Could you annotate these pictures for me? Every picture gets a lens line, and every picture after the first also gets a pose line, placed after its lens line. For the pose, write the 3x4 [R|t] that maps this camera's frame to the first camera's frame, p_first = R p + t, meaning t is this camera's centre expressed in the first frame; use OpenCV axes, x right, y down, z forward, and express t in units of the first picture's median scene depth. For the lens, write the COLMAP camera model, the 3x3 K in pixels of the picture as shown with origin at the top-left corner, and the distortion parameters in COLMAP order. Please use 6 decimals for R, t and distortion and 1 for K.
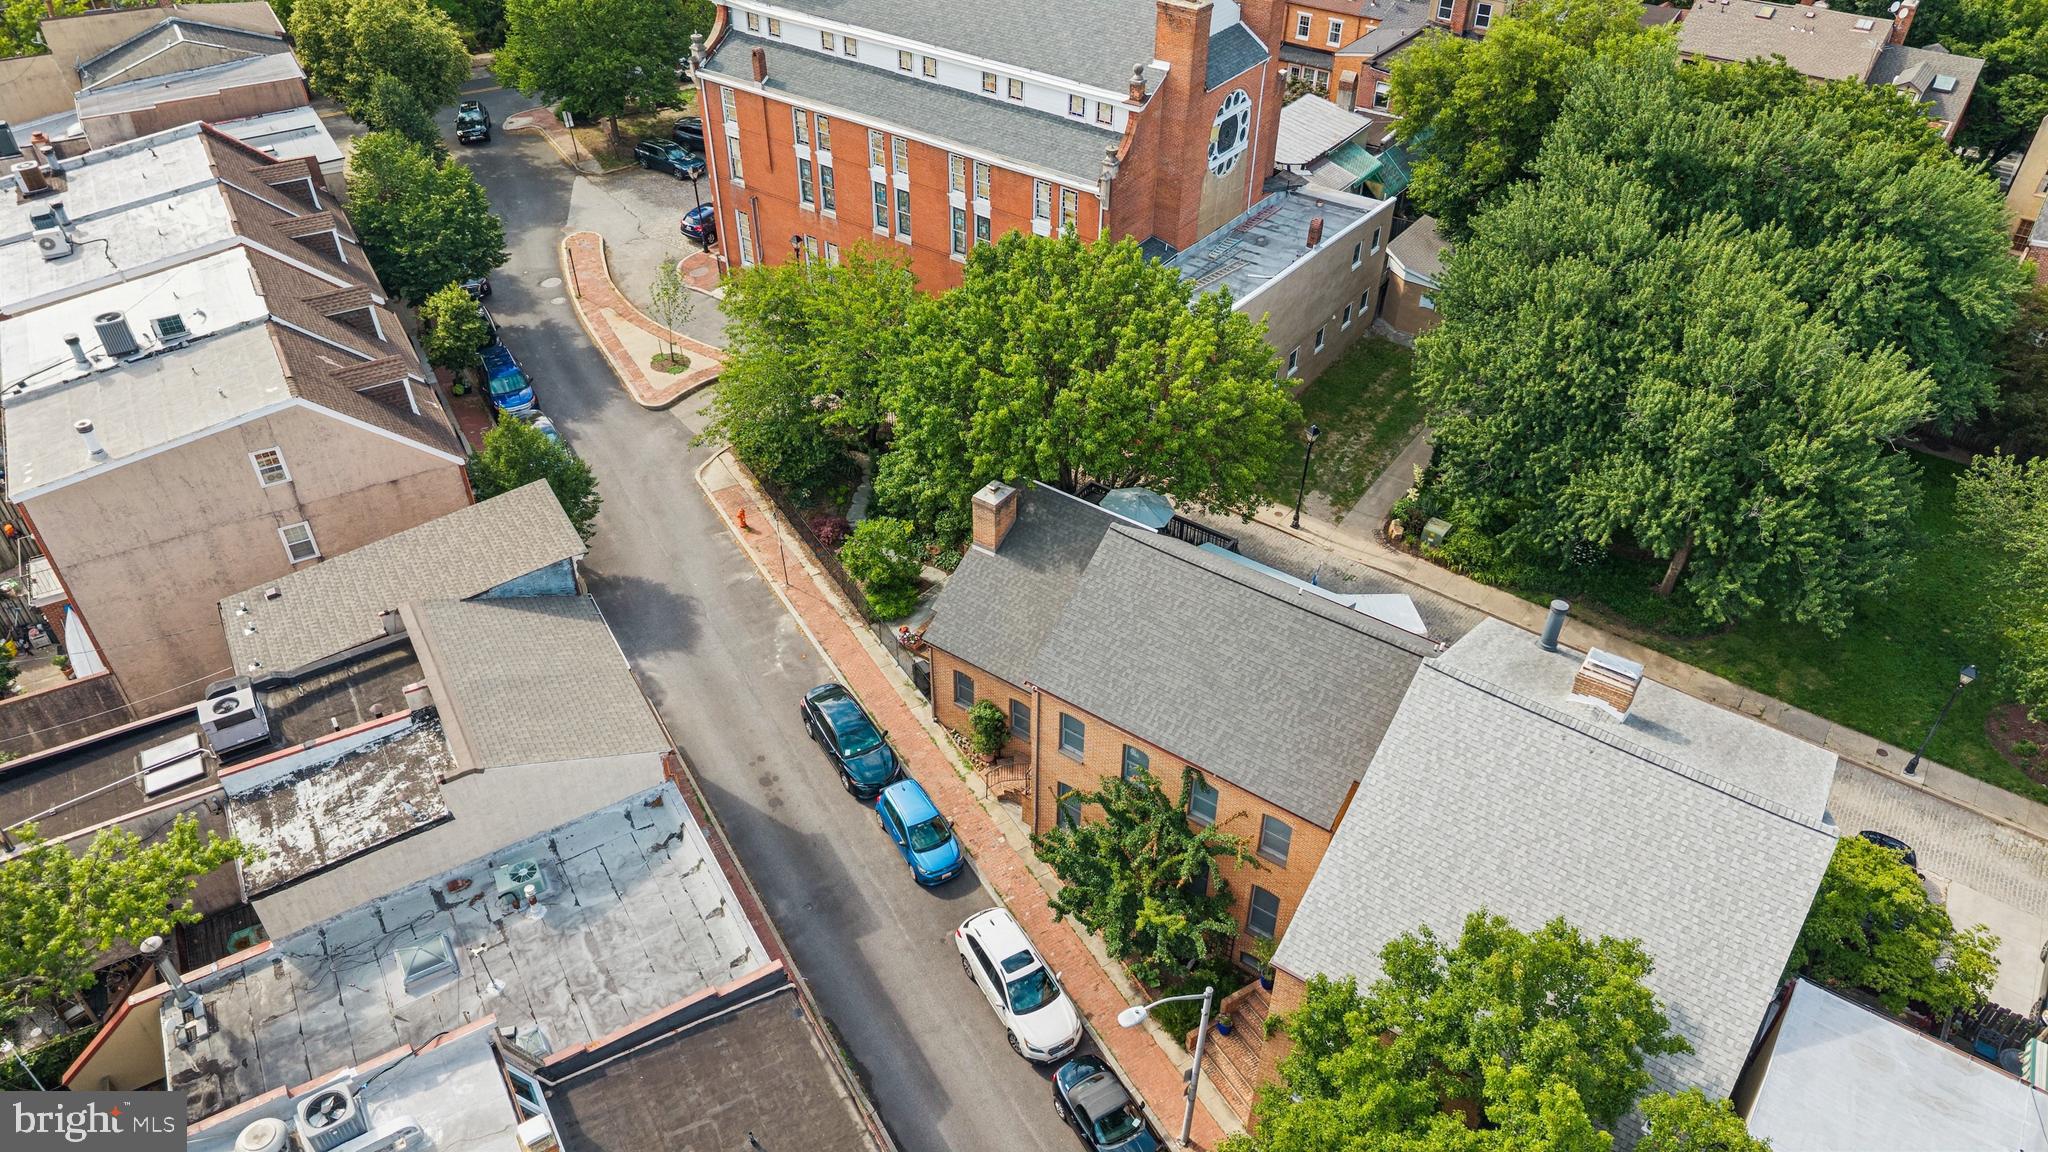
lens RADIAL K [[1374.7, 0, 1032.6], [0, 1374.7, 576.1], [0, 0, 1]] dist [0.026286, -0.028362]
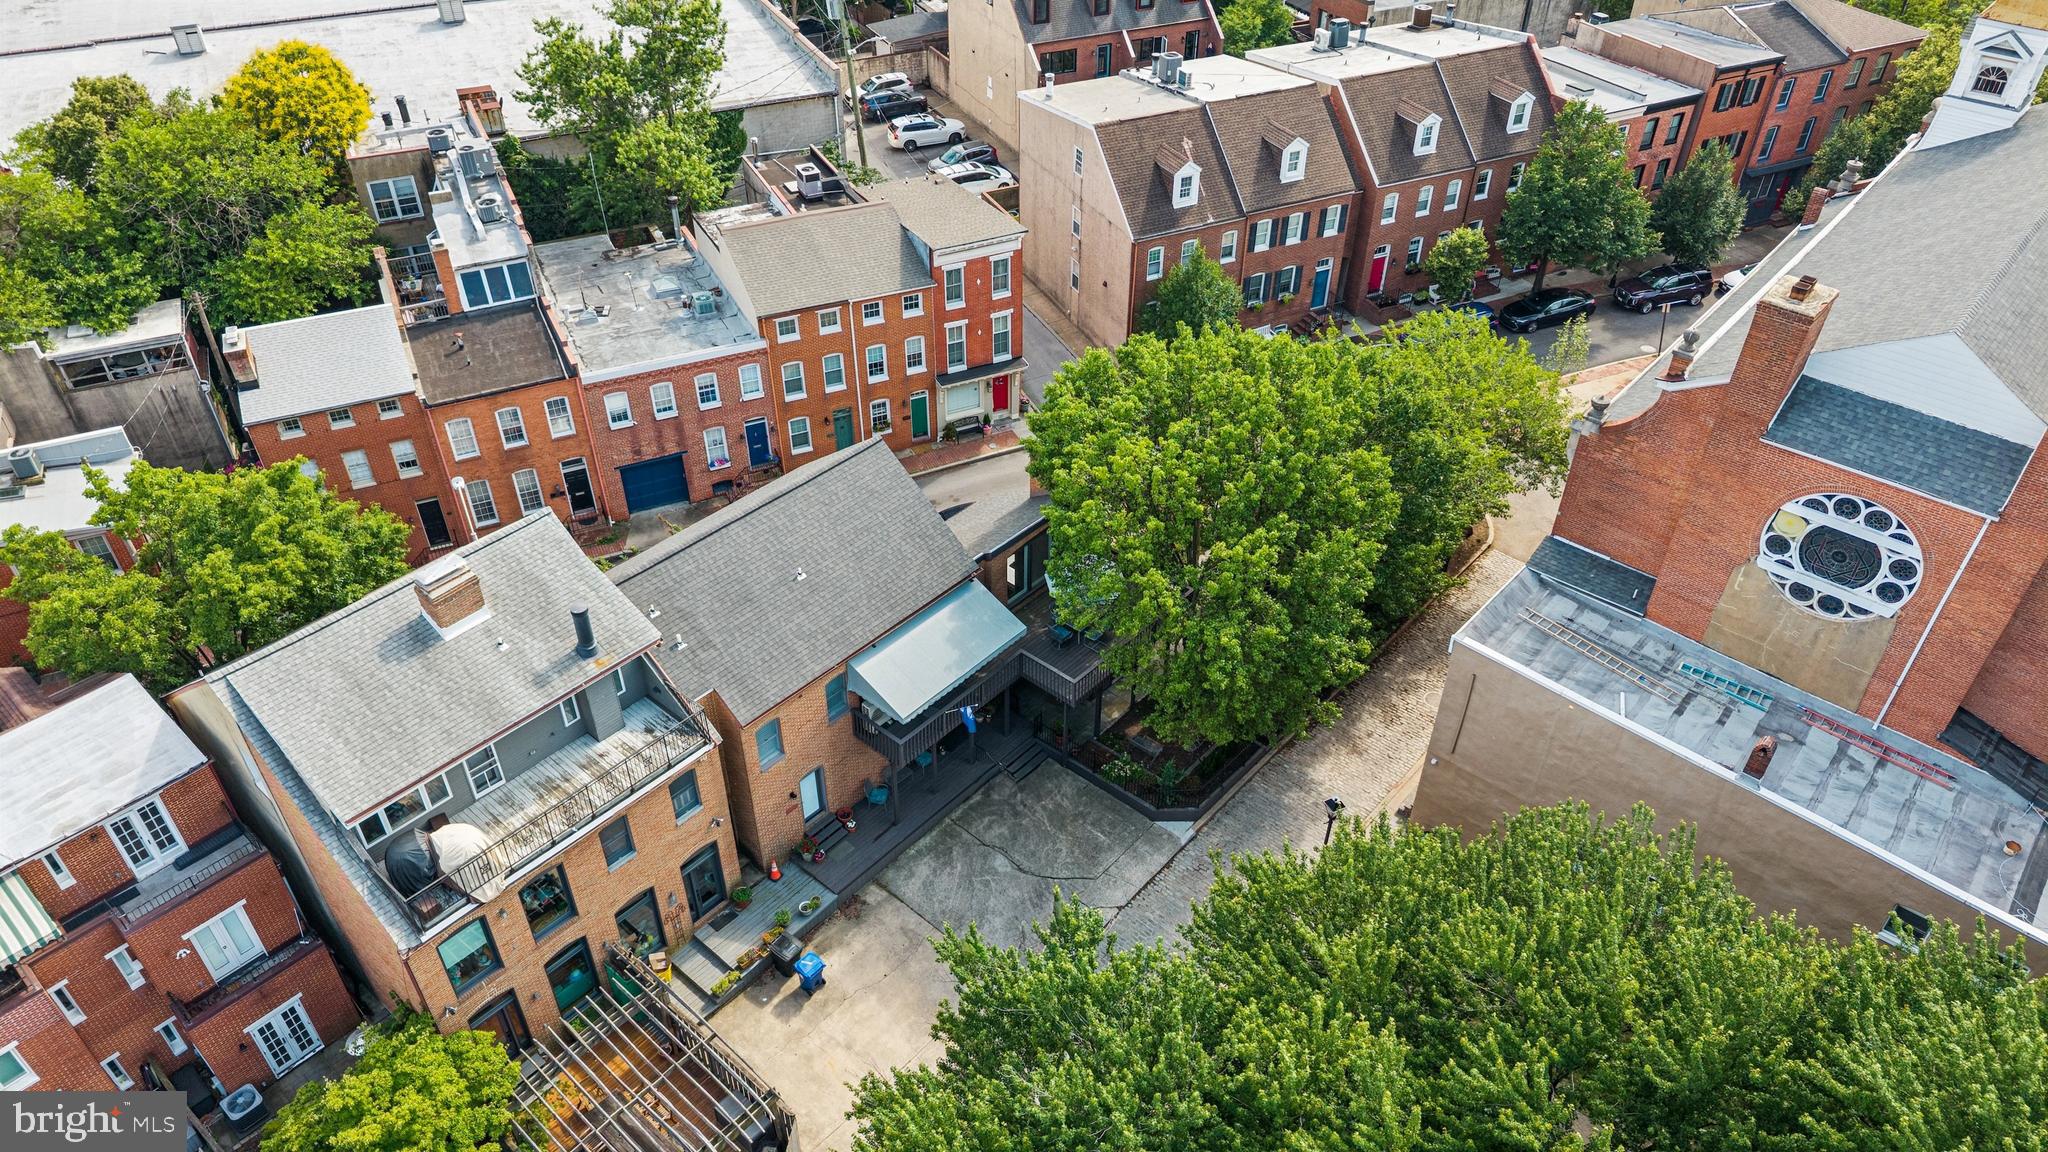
lens RADIAL K [[1374.7, 0, 1014.3], [0, 1374.7, 586.3], [0, 0, 1]] dist [0.026286, -0.028362]
pose [[-0.101292, 0.612901, -0.783640, 0.681421], [-0.614316, 0.581047, 0.533854, -0.430831], [0.782531, 0.535478, 0.317660, 0.560472]]
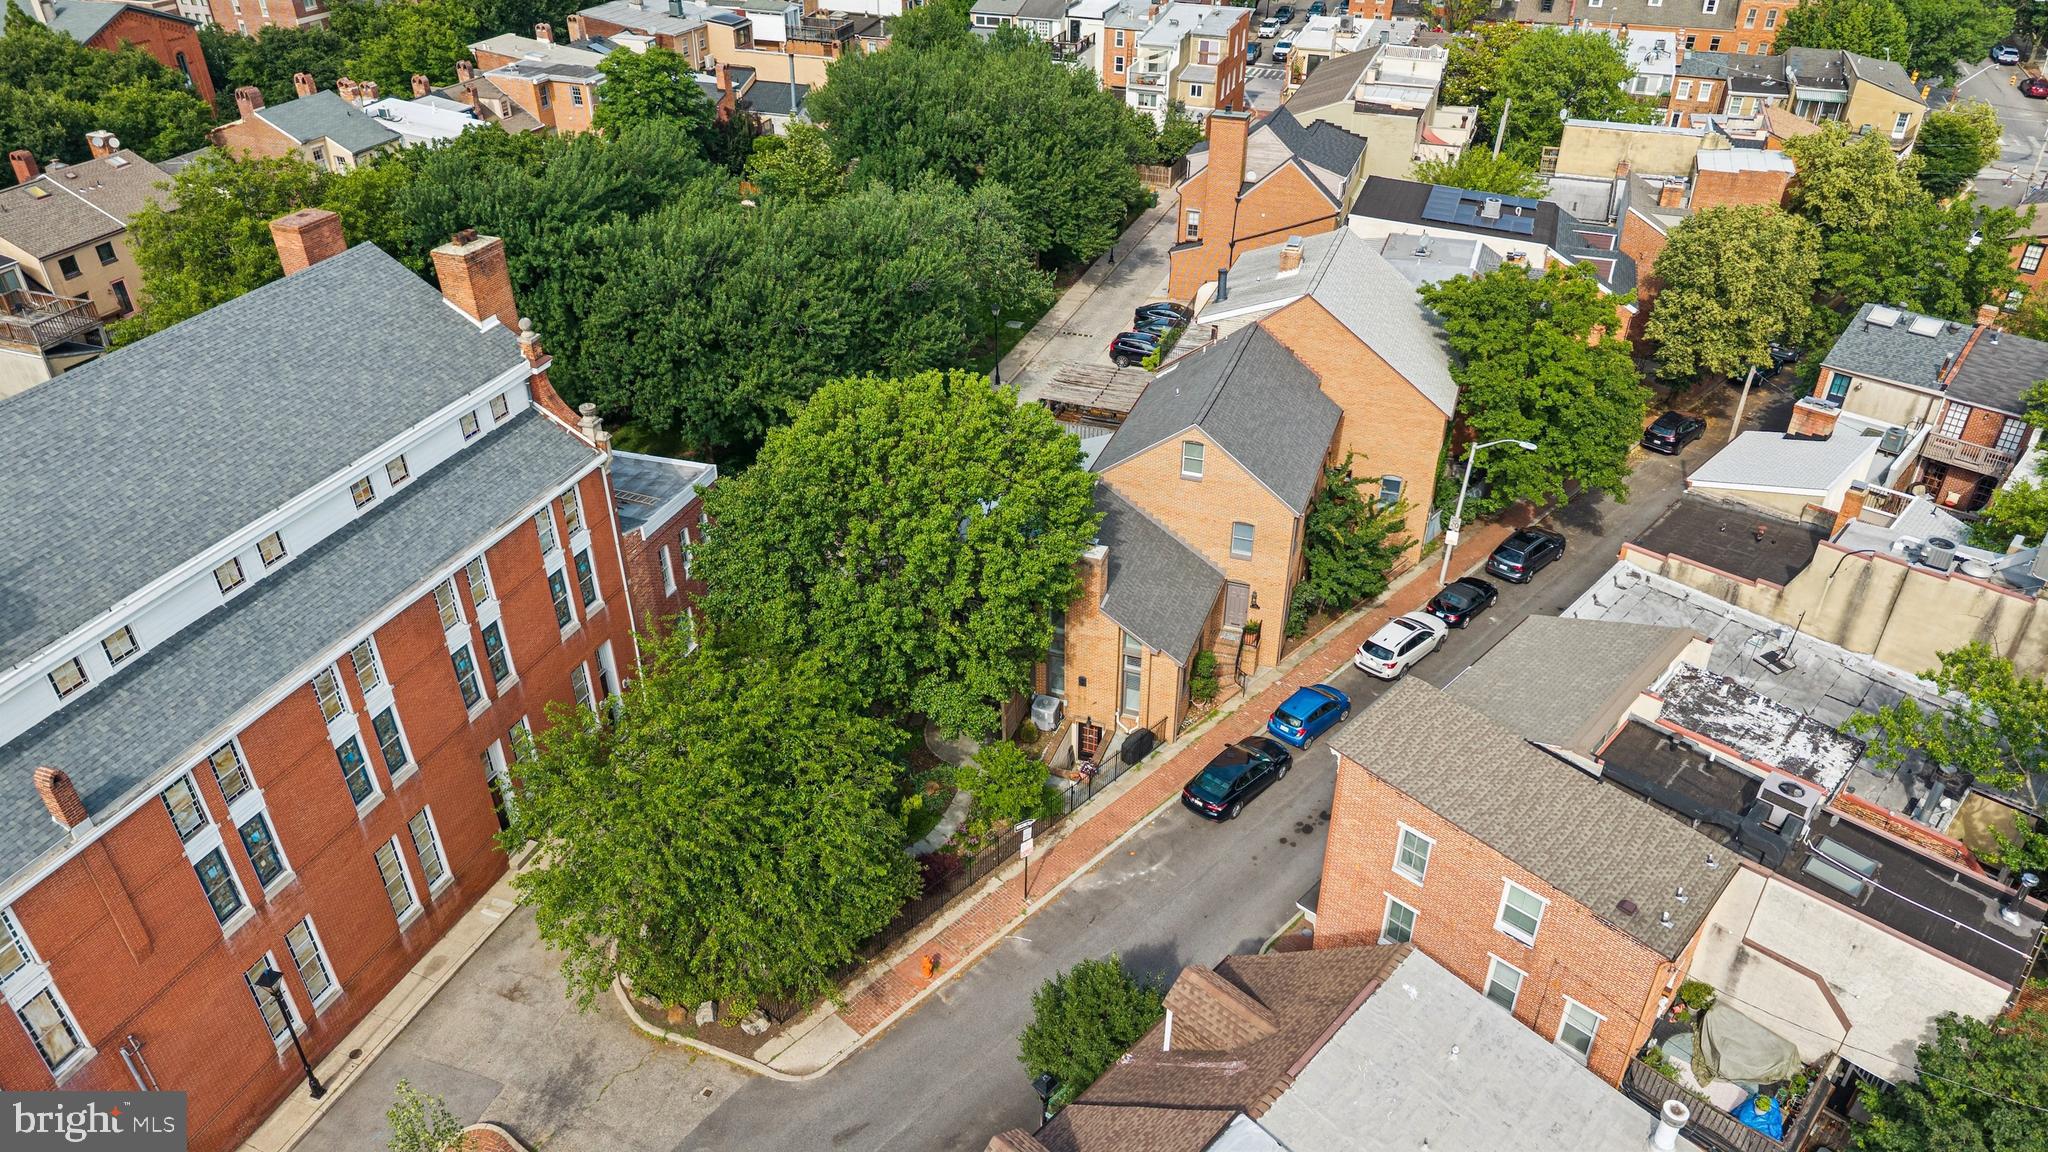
lens RADIAL K [[1374.7, 0, 1031.0], [0, 1374.7, 570.6], [0, 0, 1]] dist [0.026286, -0.028362]
pose [[-0.267446, -0.529644, 0.804953, -0.701828], [0.590646, 0.569928, 0.571244, -0.547213], [-0.761321, 0.628219, 0.160407, 0.698355]]
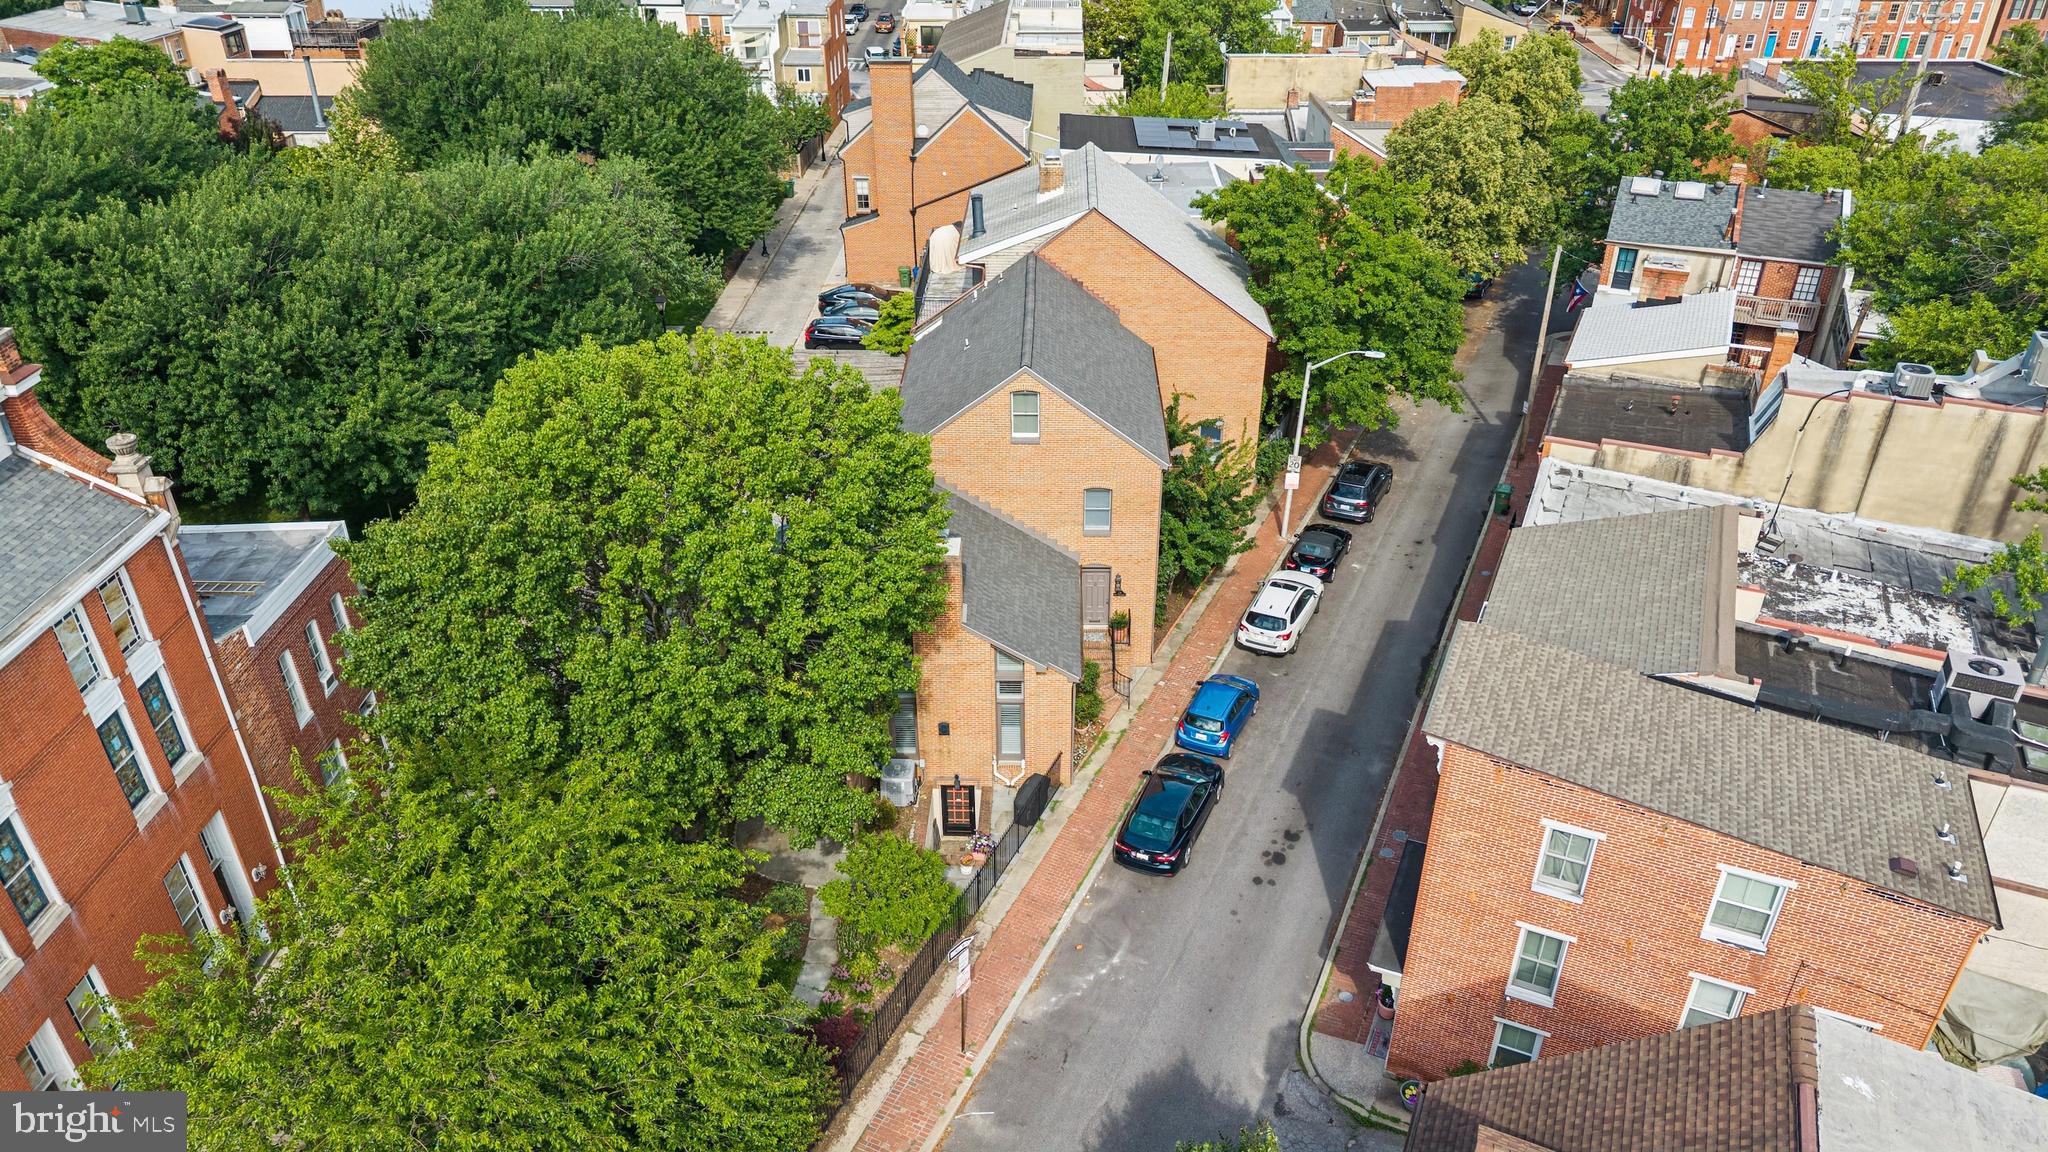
lens RADIAL K [[1374.7, 0, 1030.0], [0, 1374.7, 567.7], [0, 0, 1]] dist [0.026286, -0.028362]
pose [[-0.566968, -0.427444, 0.704159, -0.483323], [0.502131, 0.498311, 0.706789, -0.457952], [-0.653002, 0.754306, -0.067893, 0.820525]]
